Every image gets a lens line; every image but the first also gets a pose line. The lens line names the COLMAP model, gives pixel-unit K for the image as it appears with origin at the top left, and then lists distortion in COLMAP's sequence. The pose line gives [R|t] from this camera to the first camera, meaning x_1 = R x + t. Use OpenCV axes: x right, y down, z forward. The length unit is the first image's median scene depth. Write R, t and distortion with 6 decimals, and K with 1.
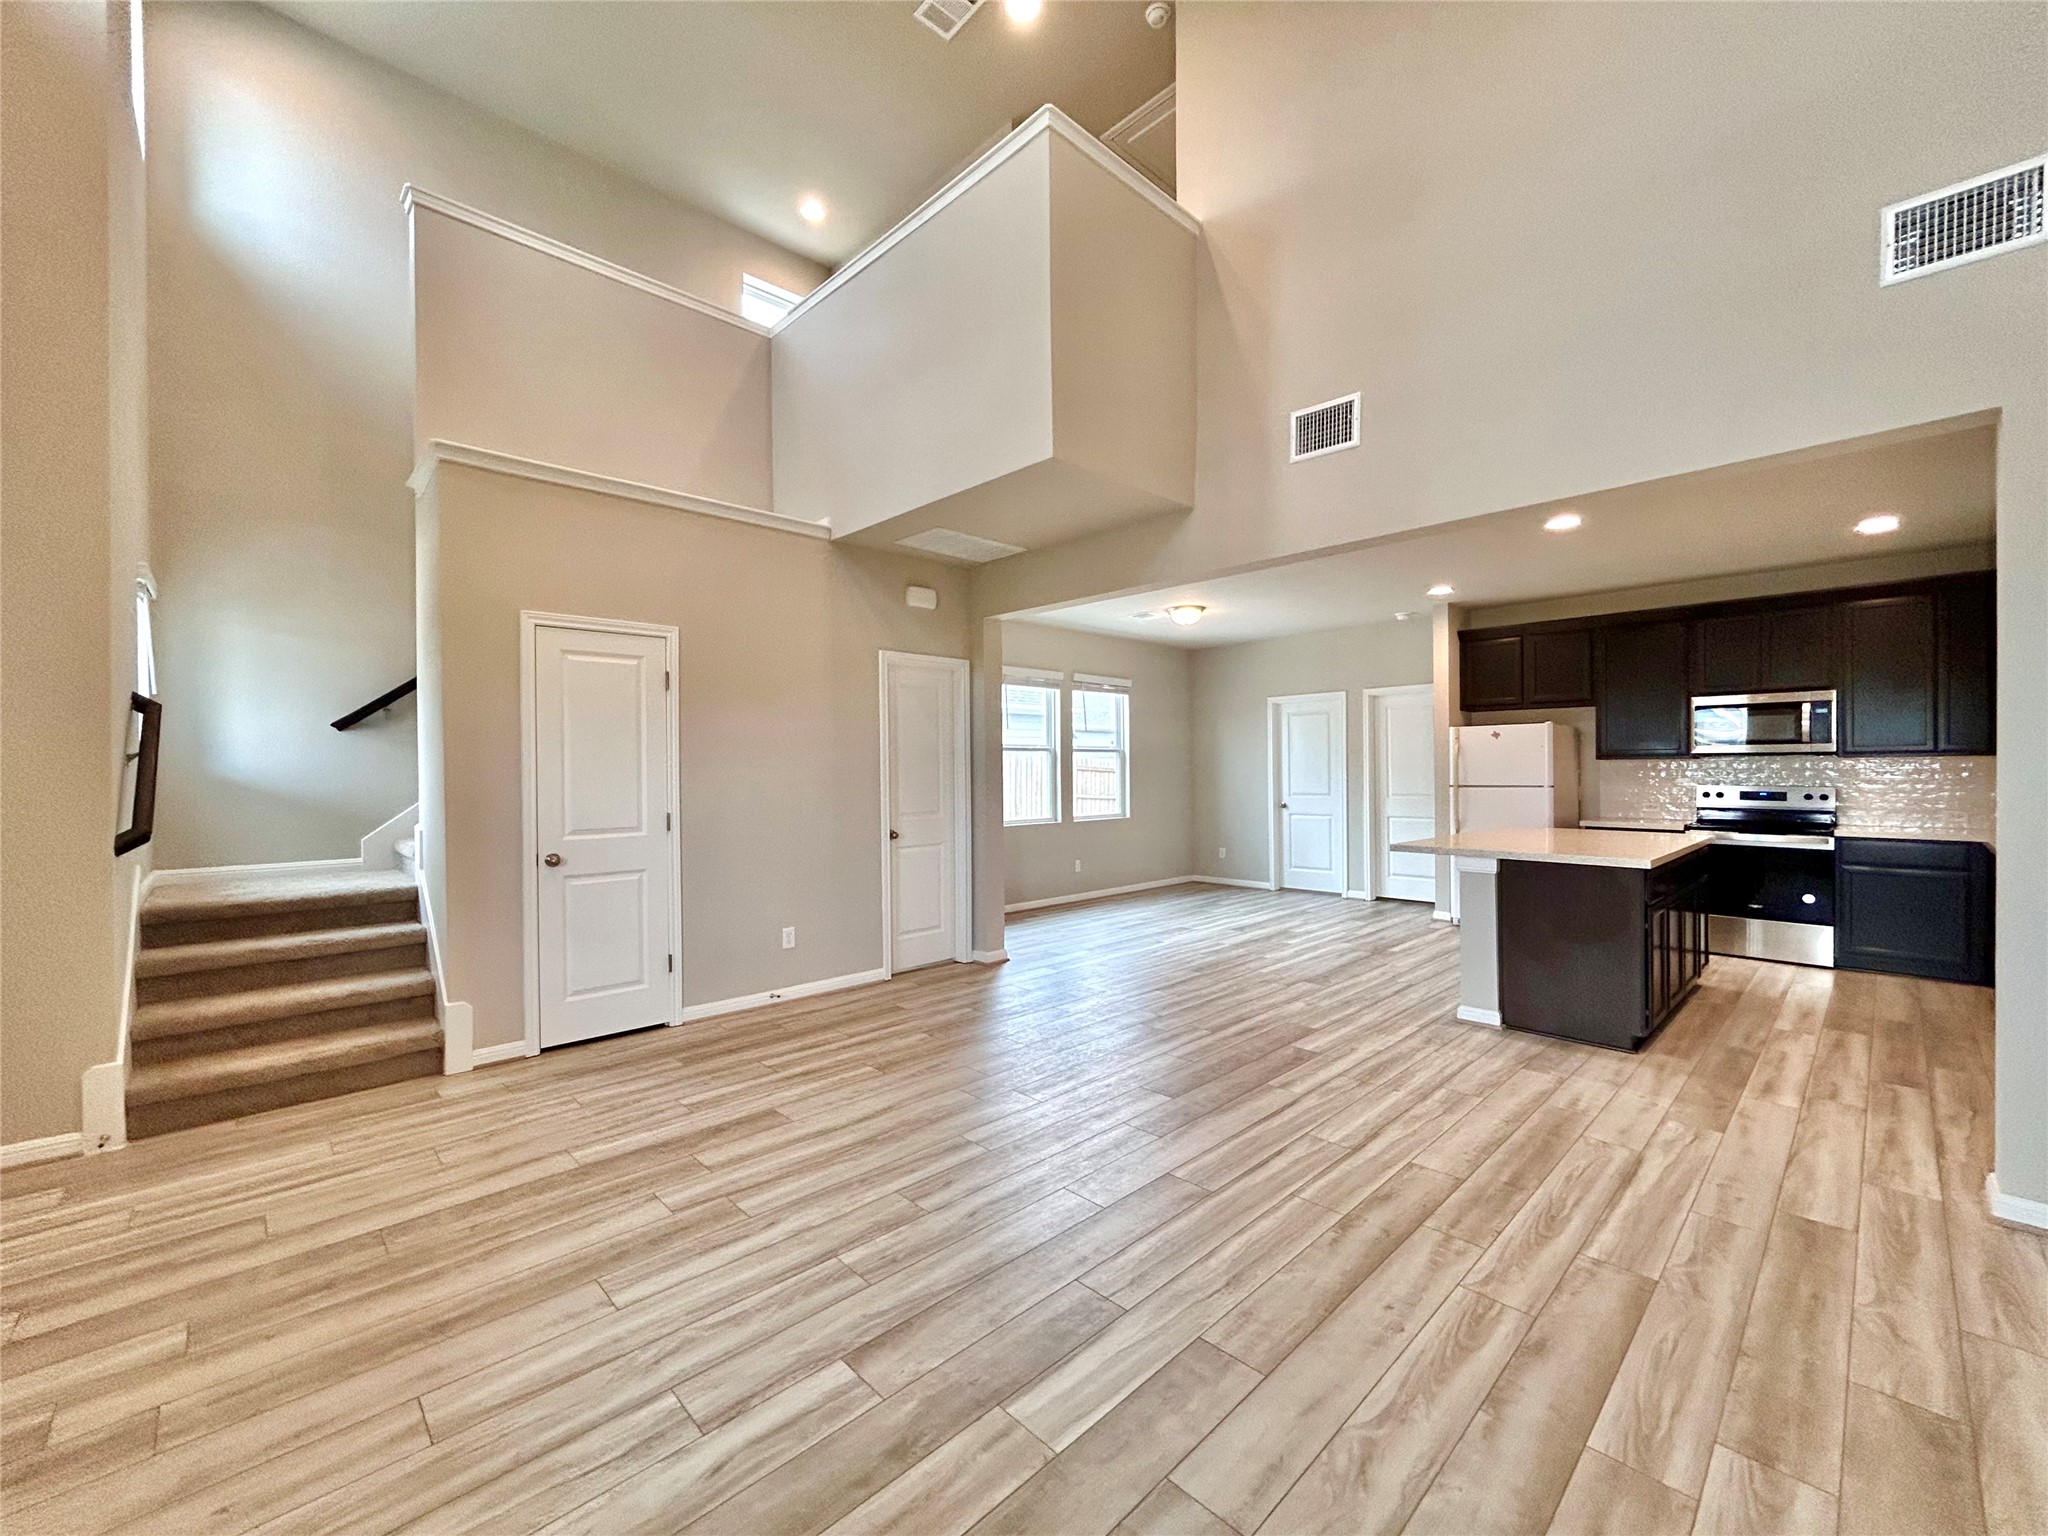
lens RADIAL K [[824.6, 0, 1024.0], [0, 824.6, 768.0], [0, 0, 1]] dist [0.001059, 0.000271]
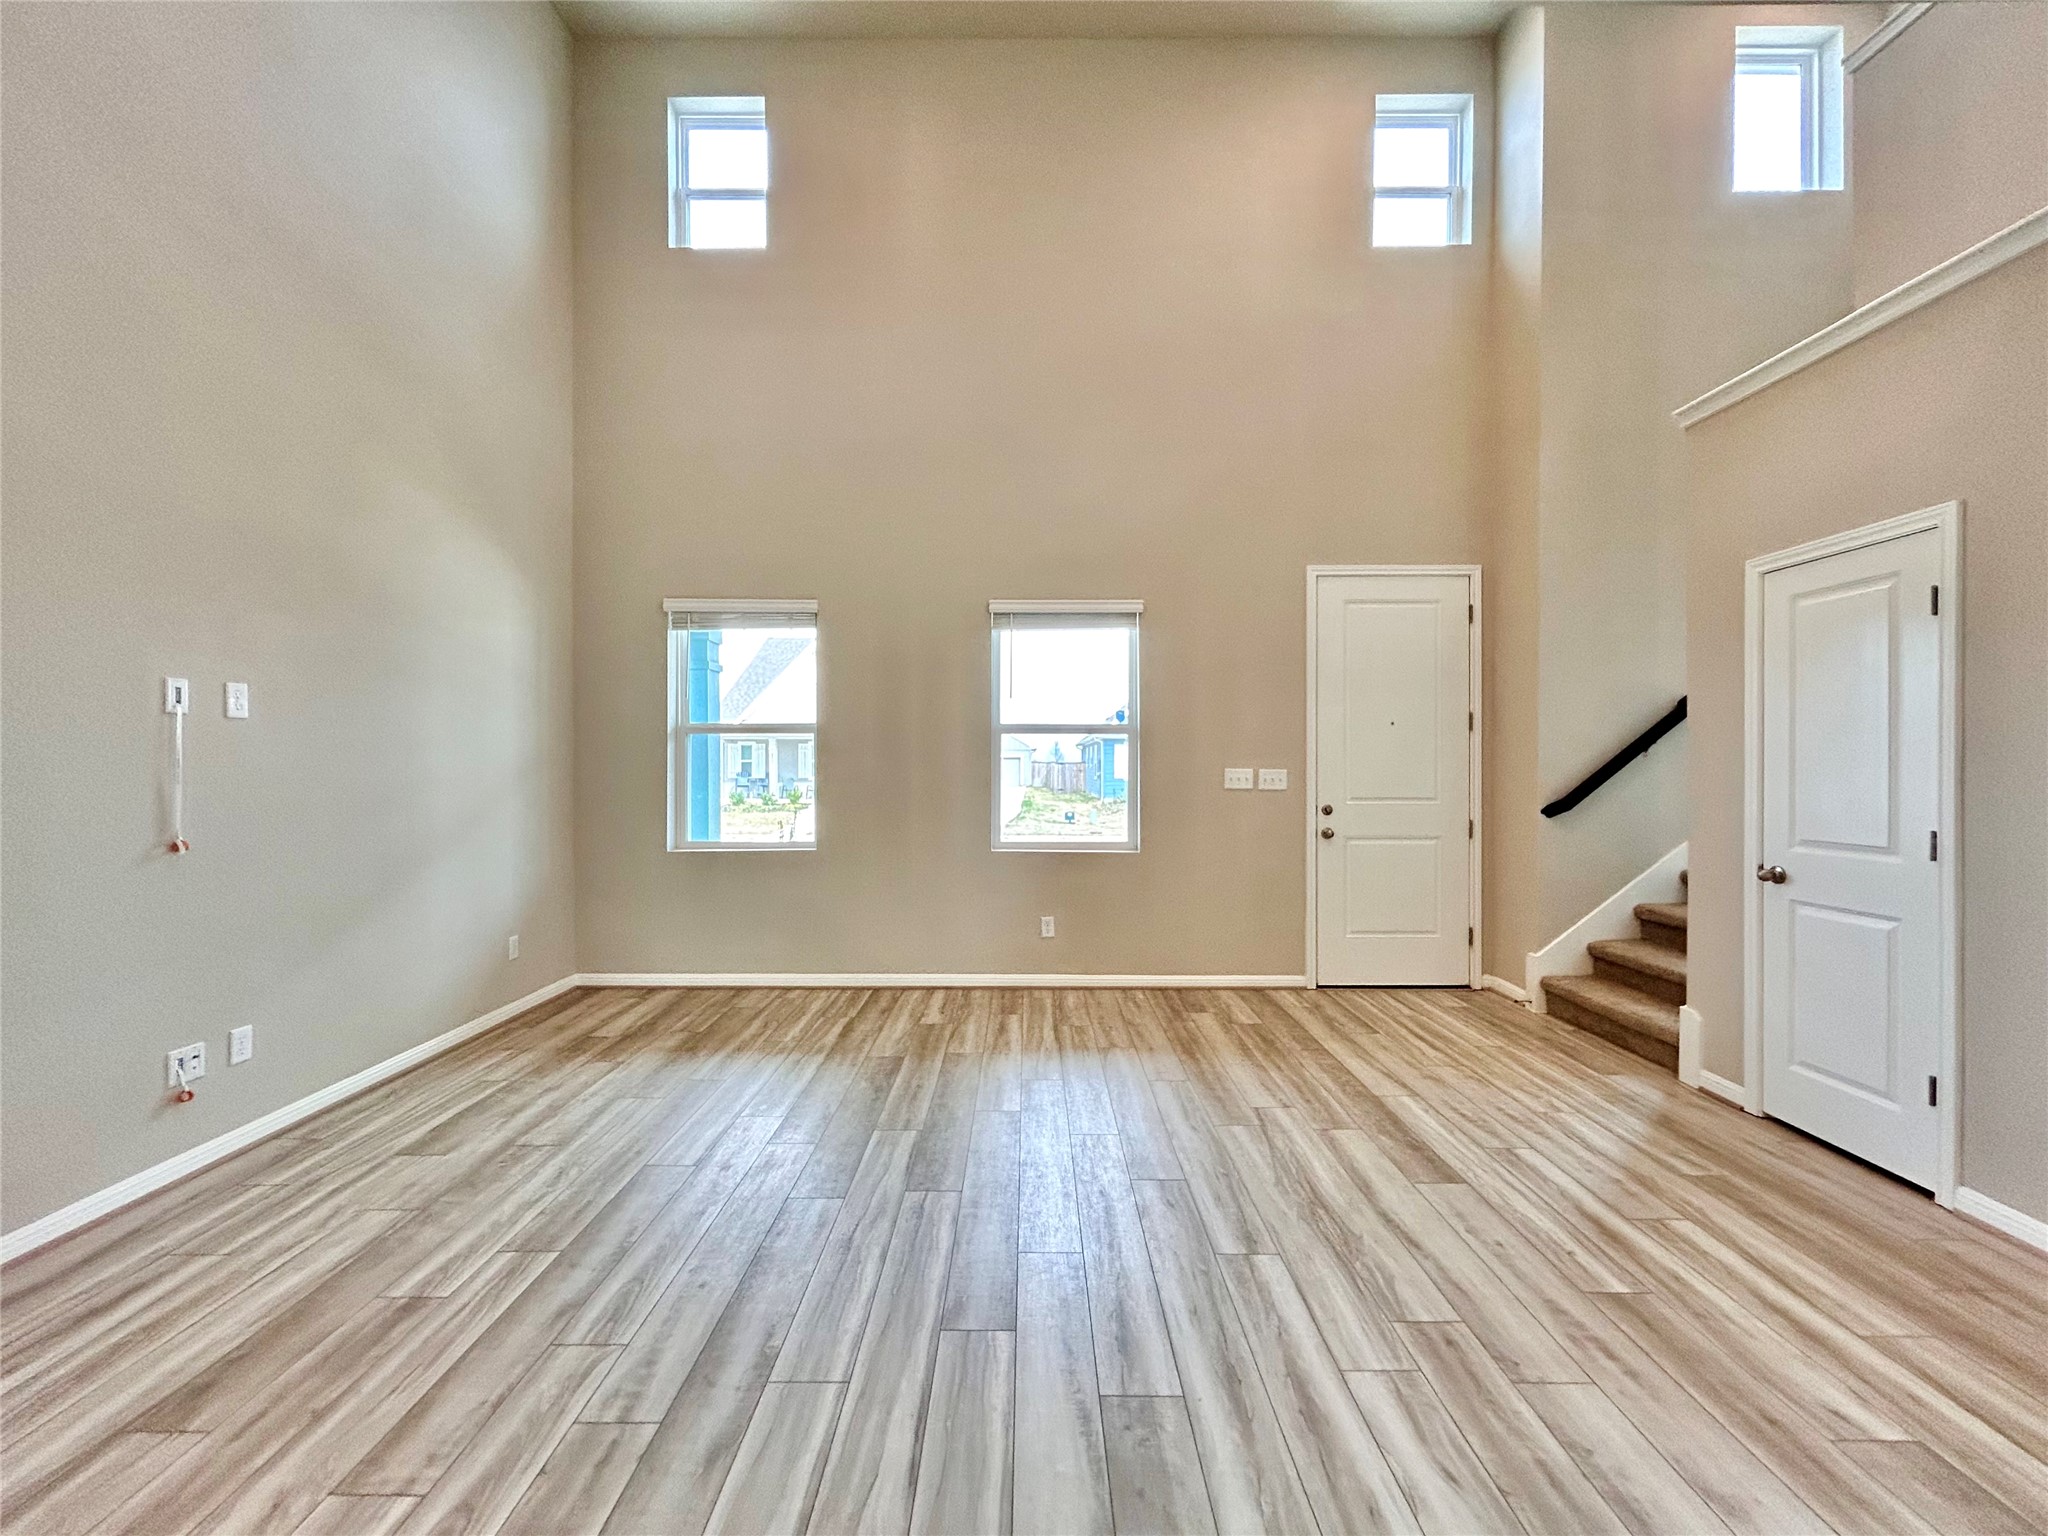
lens RADIAL K [[829.6, 0, 1024.0], [0, 829.6, 768.0], [0, 0, 1]] dist [-0.001731, 0.000441]
pose [[-0.694365, 0.007631, -0.719583, 0.549586], [0.005464, 0.999971, 0.005332, 0.005443], [0.719602, -0.000229, -0.694386, 1.218929]]
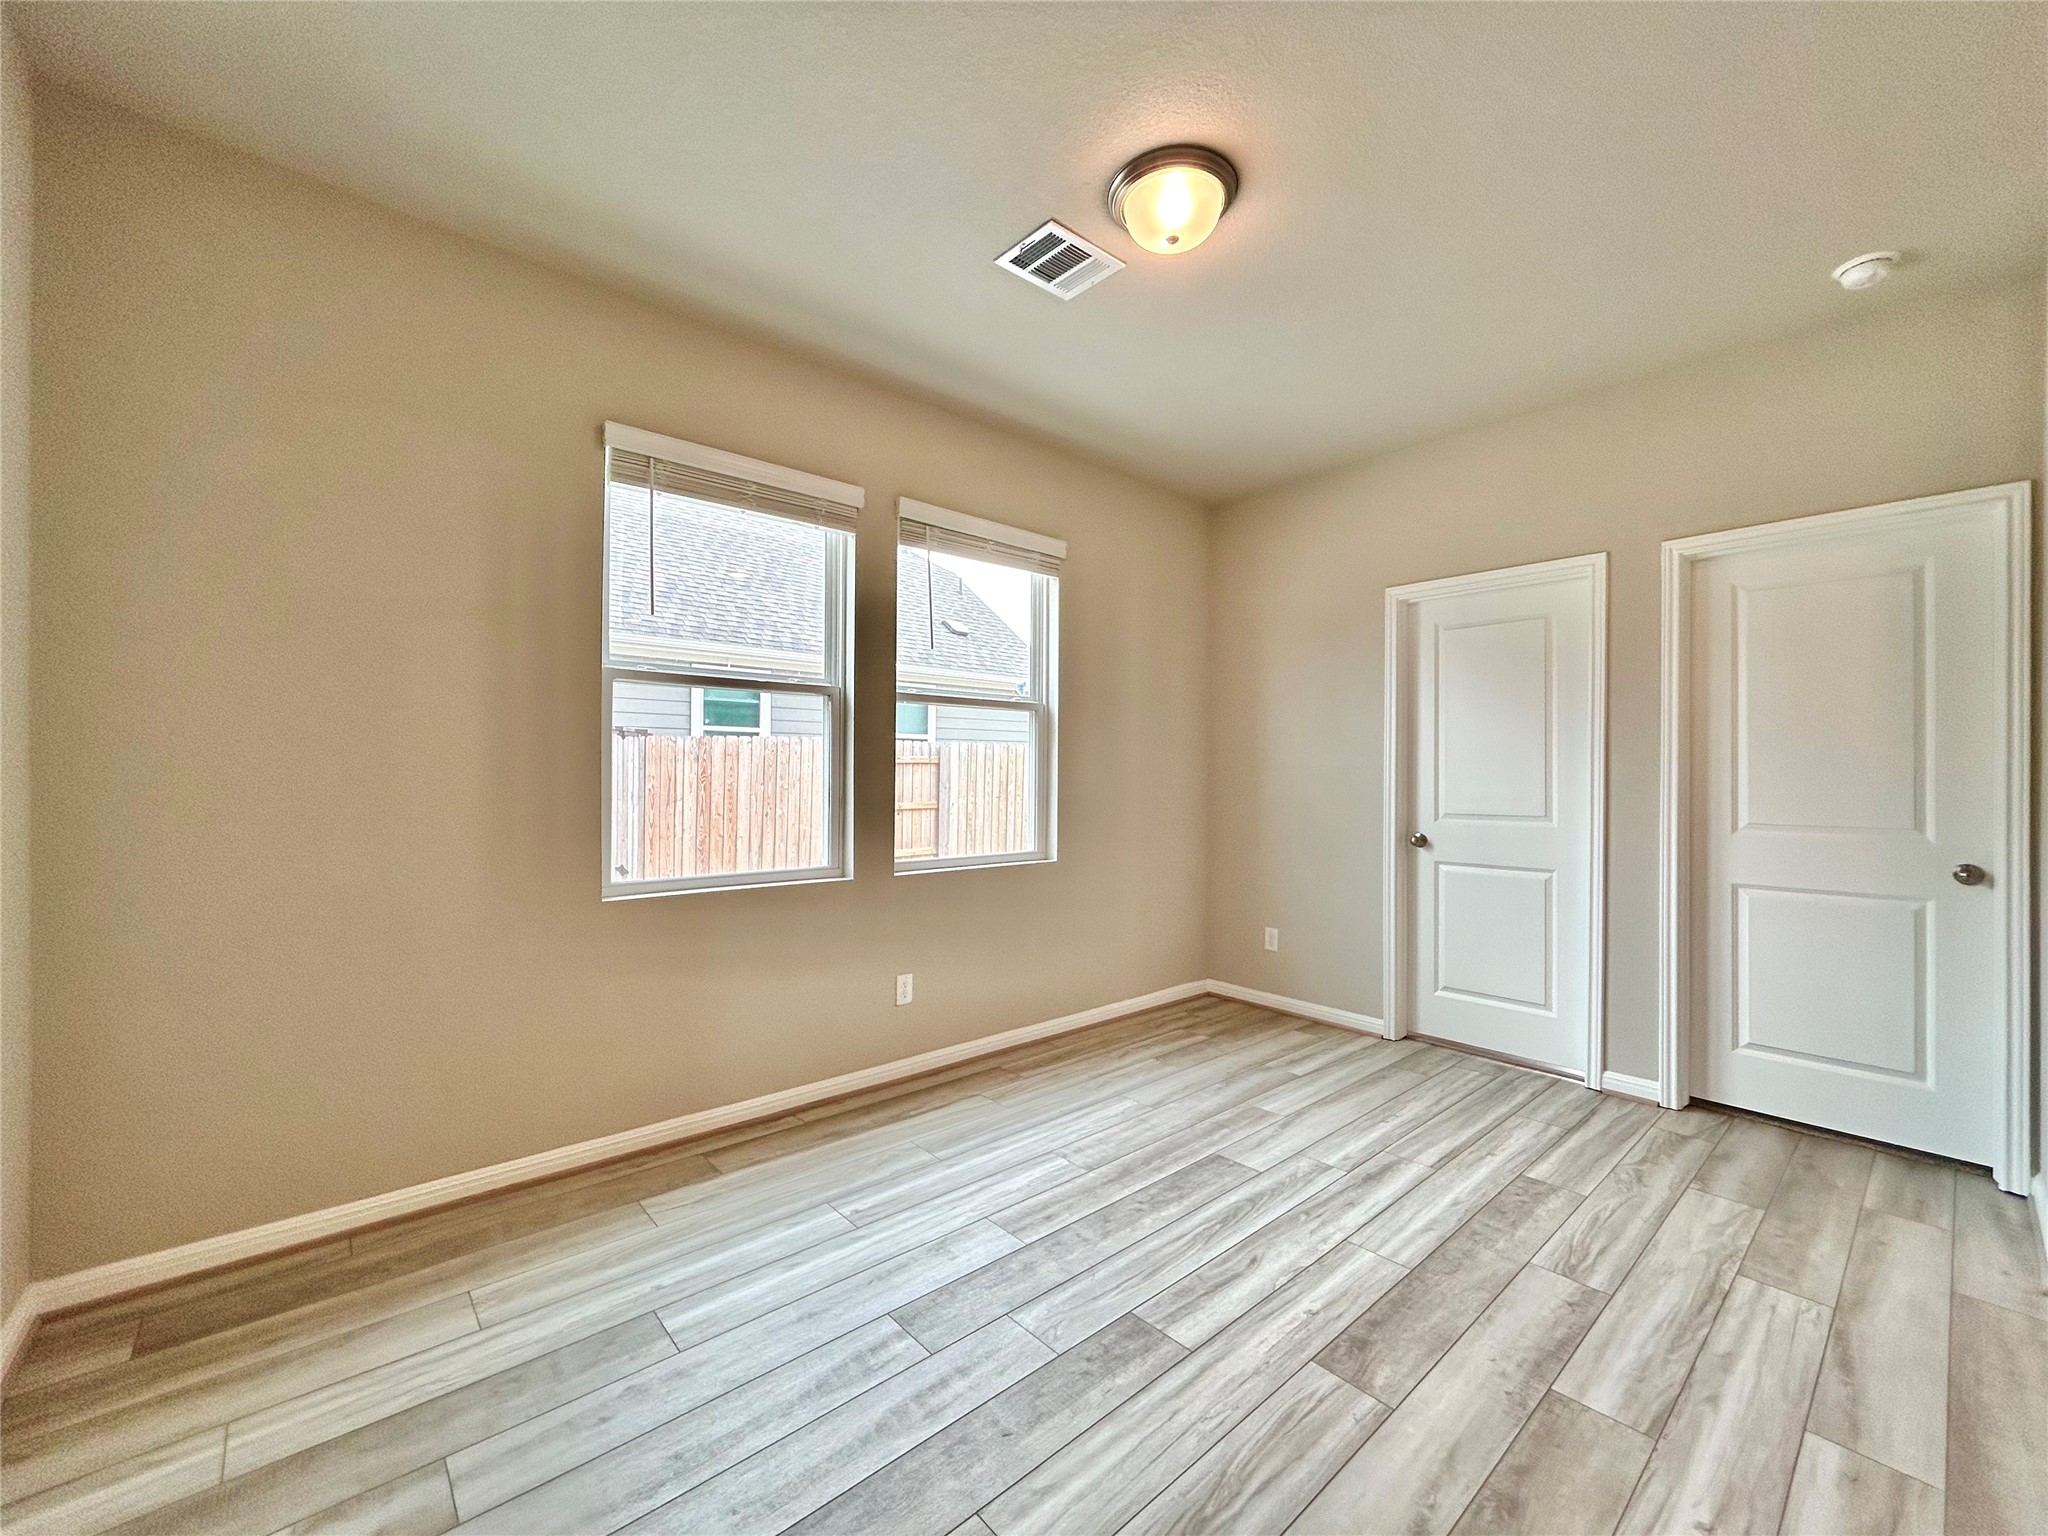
lens RADIAL K [[824.6, 0, 1024.0], [0, 824.6, 768.0], [0, 0, 1]] dist [0.001059, 0.000271]
pose [[0.998805, 0.019709, -0.044733, 0.344907], [-0.019930, 0.999791, -0.004497, 0.036863], [0.044635, 0.005383, 0.998989, 1.515511]]
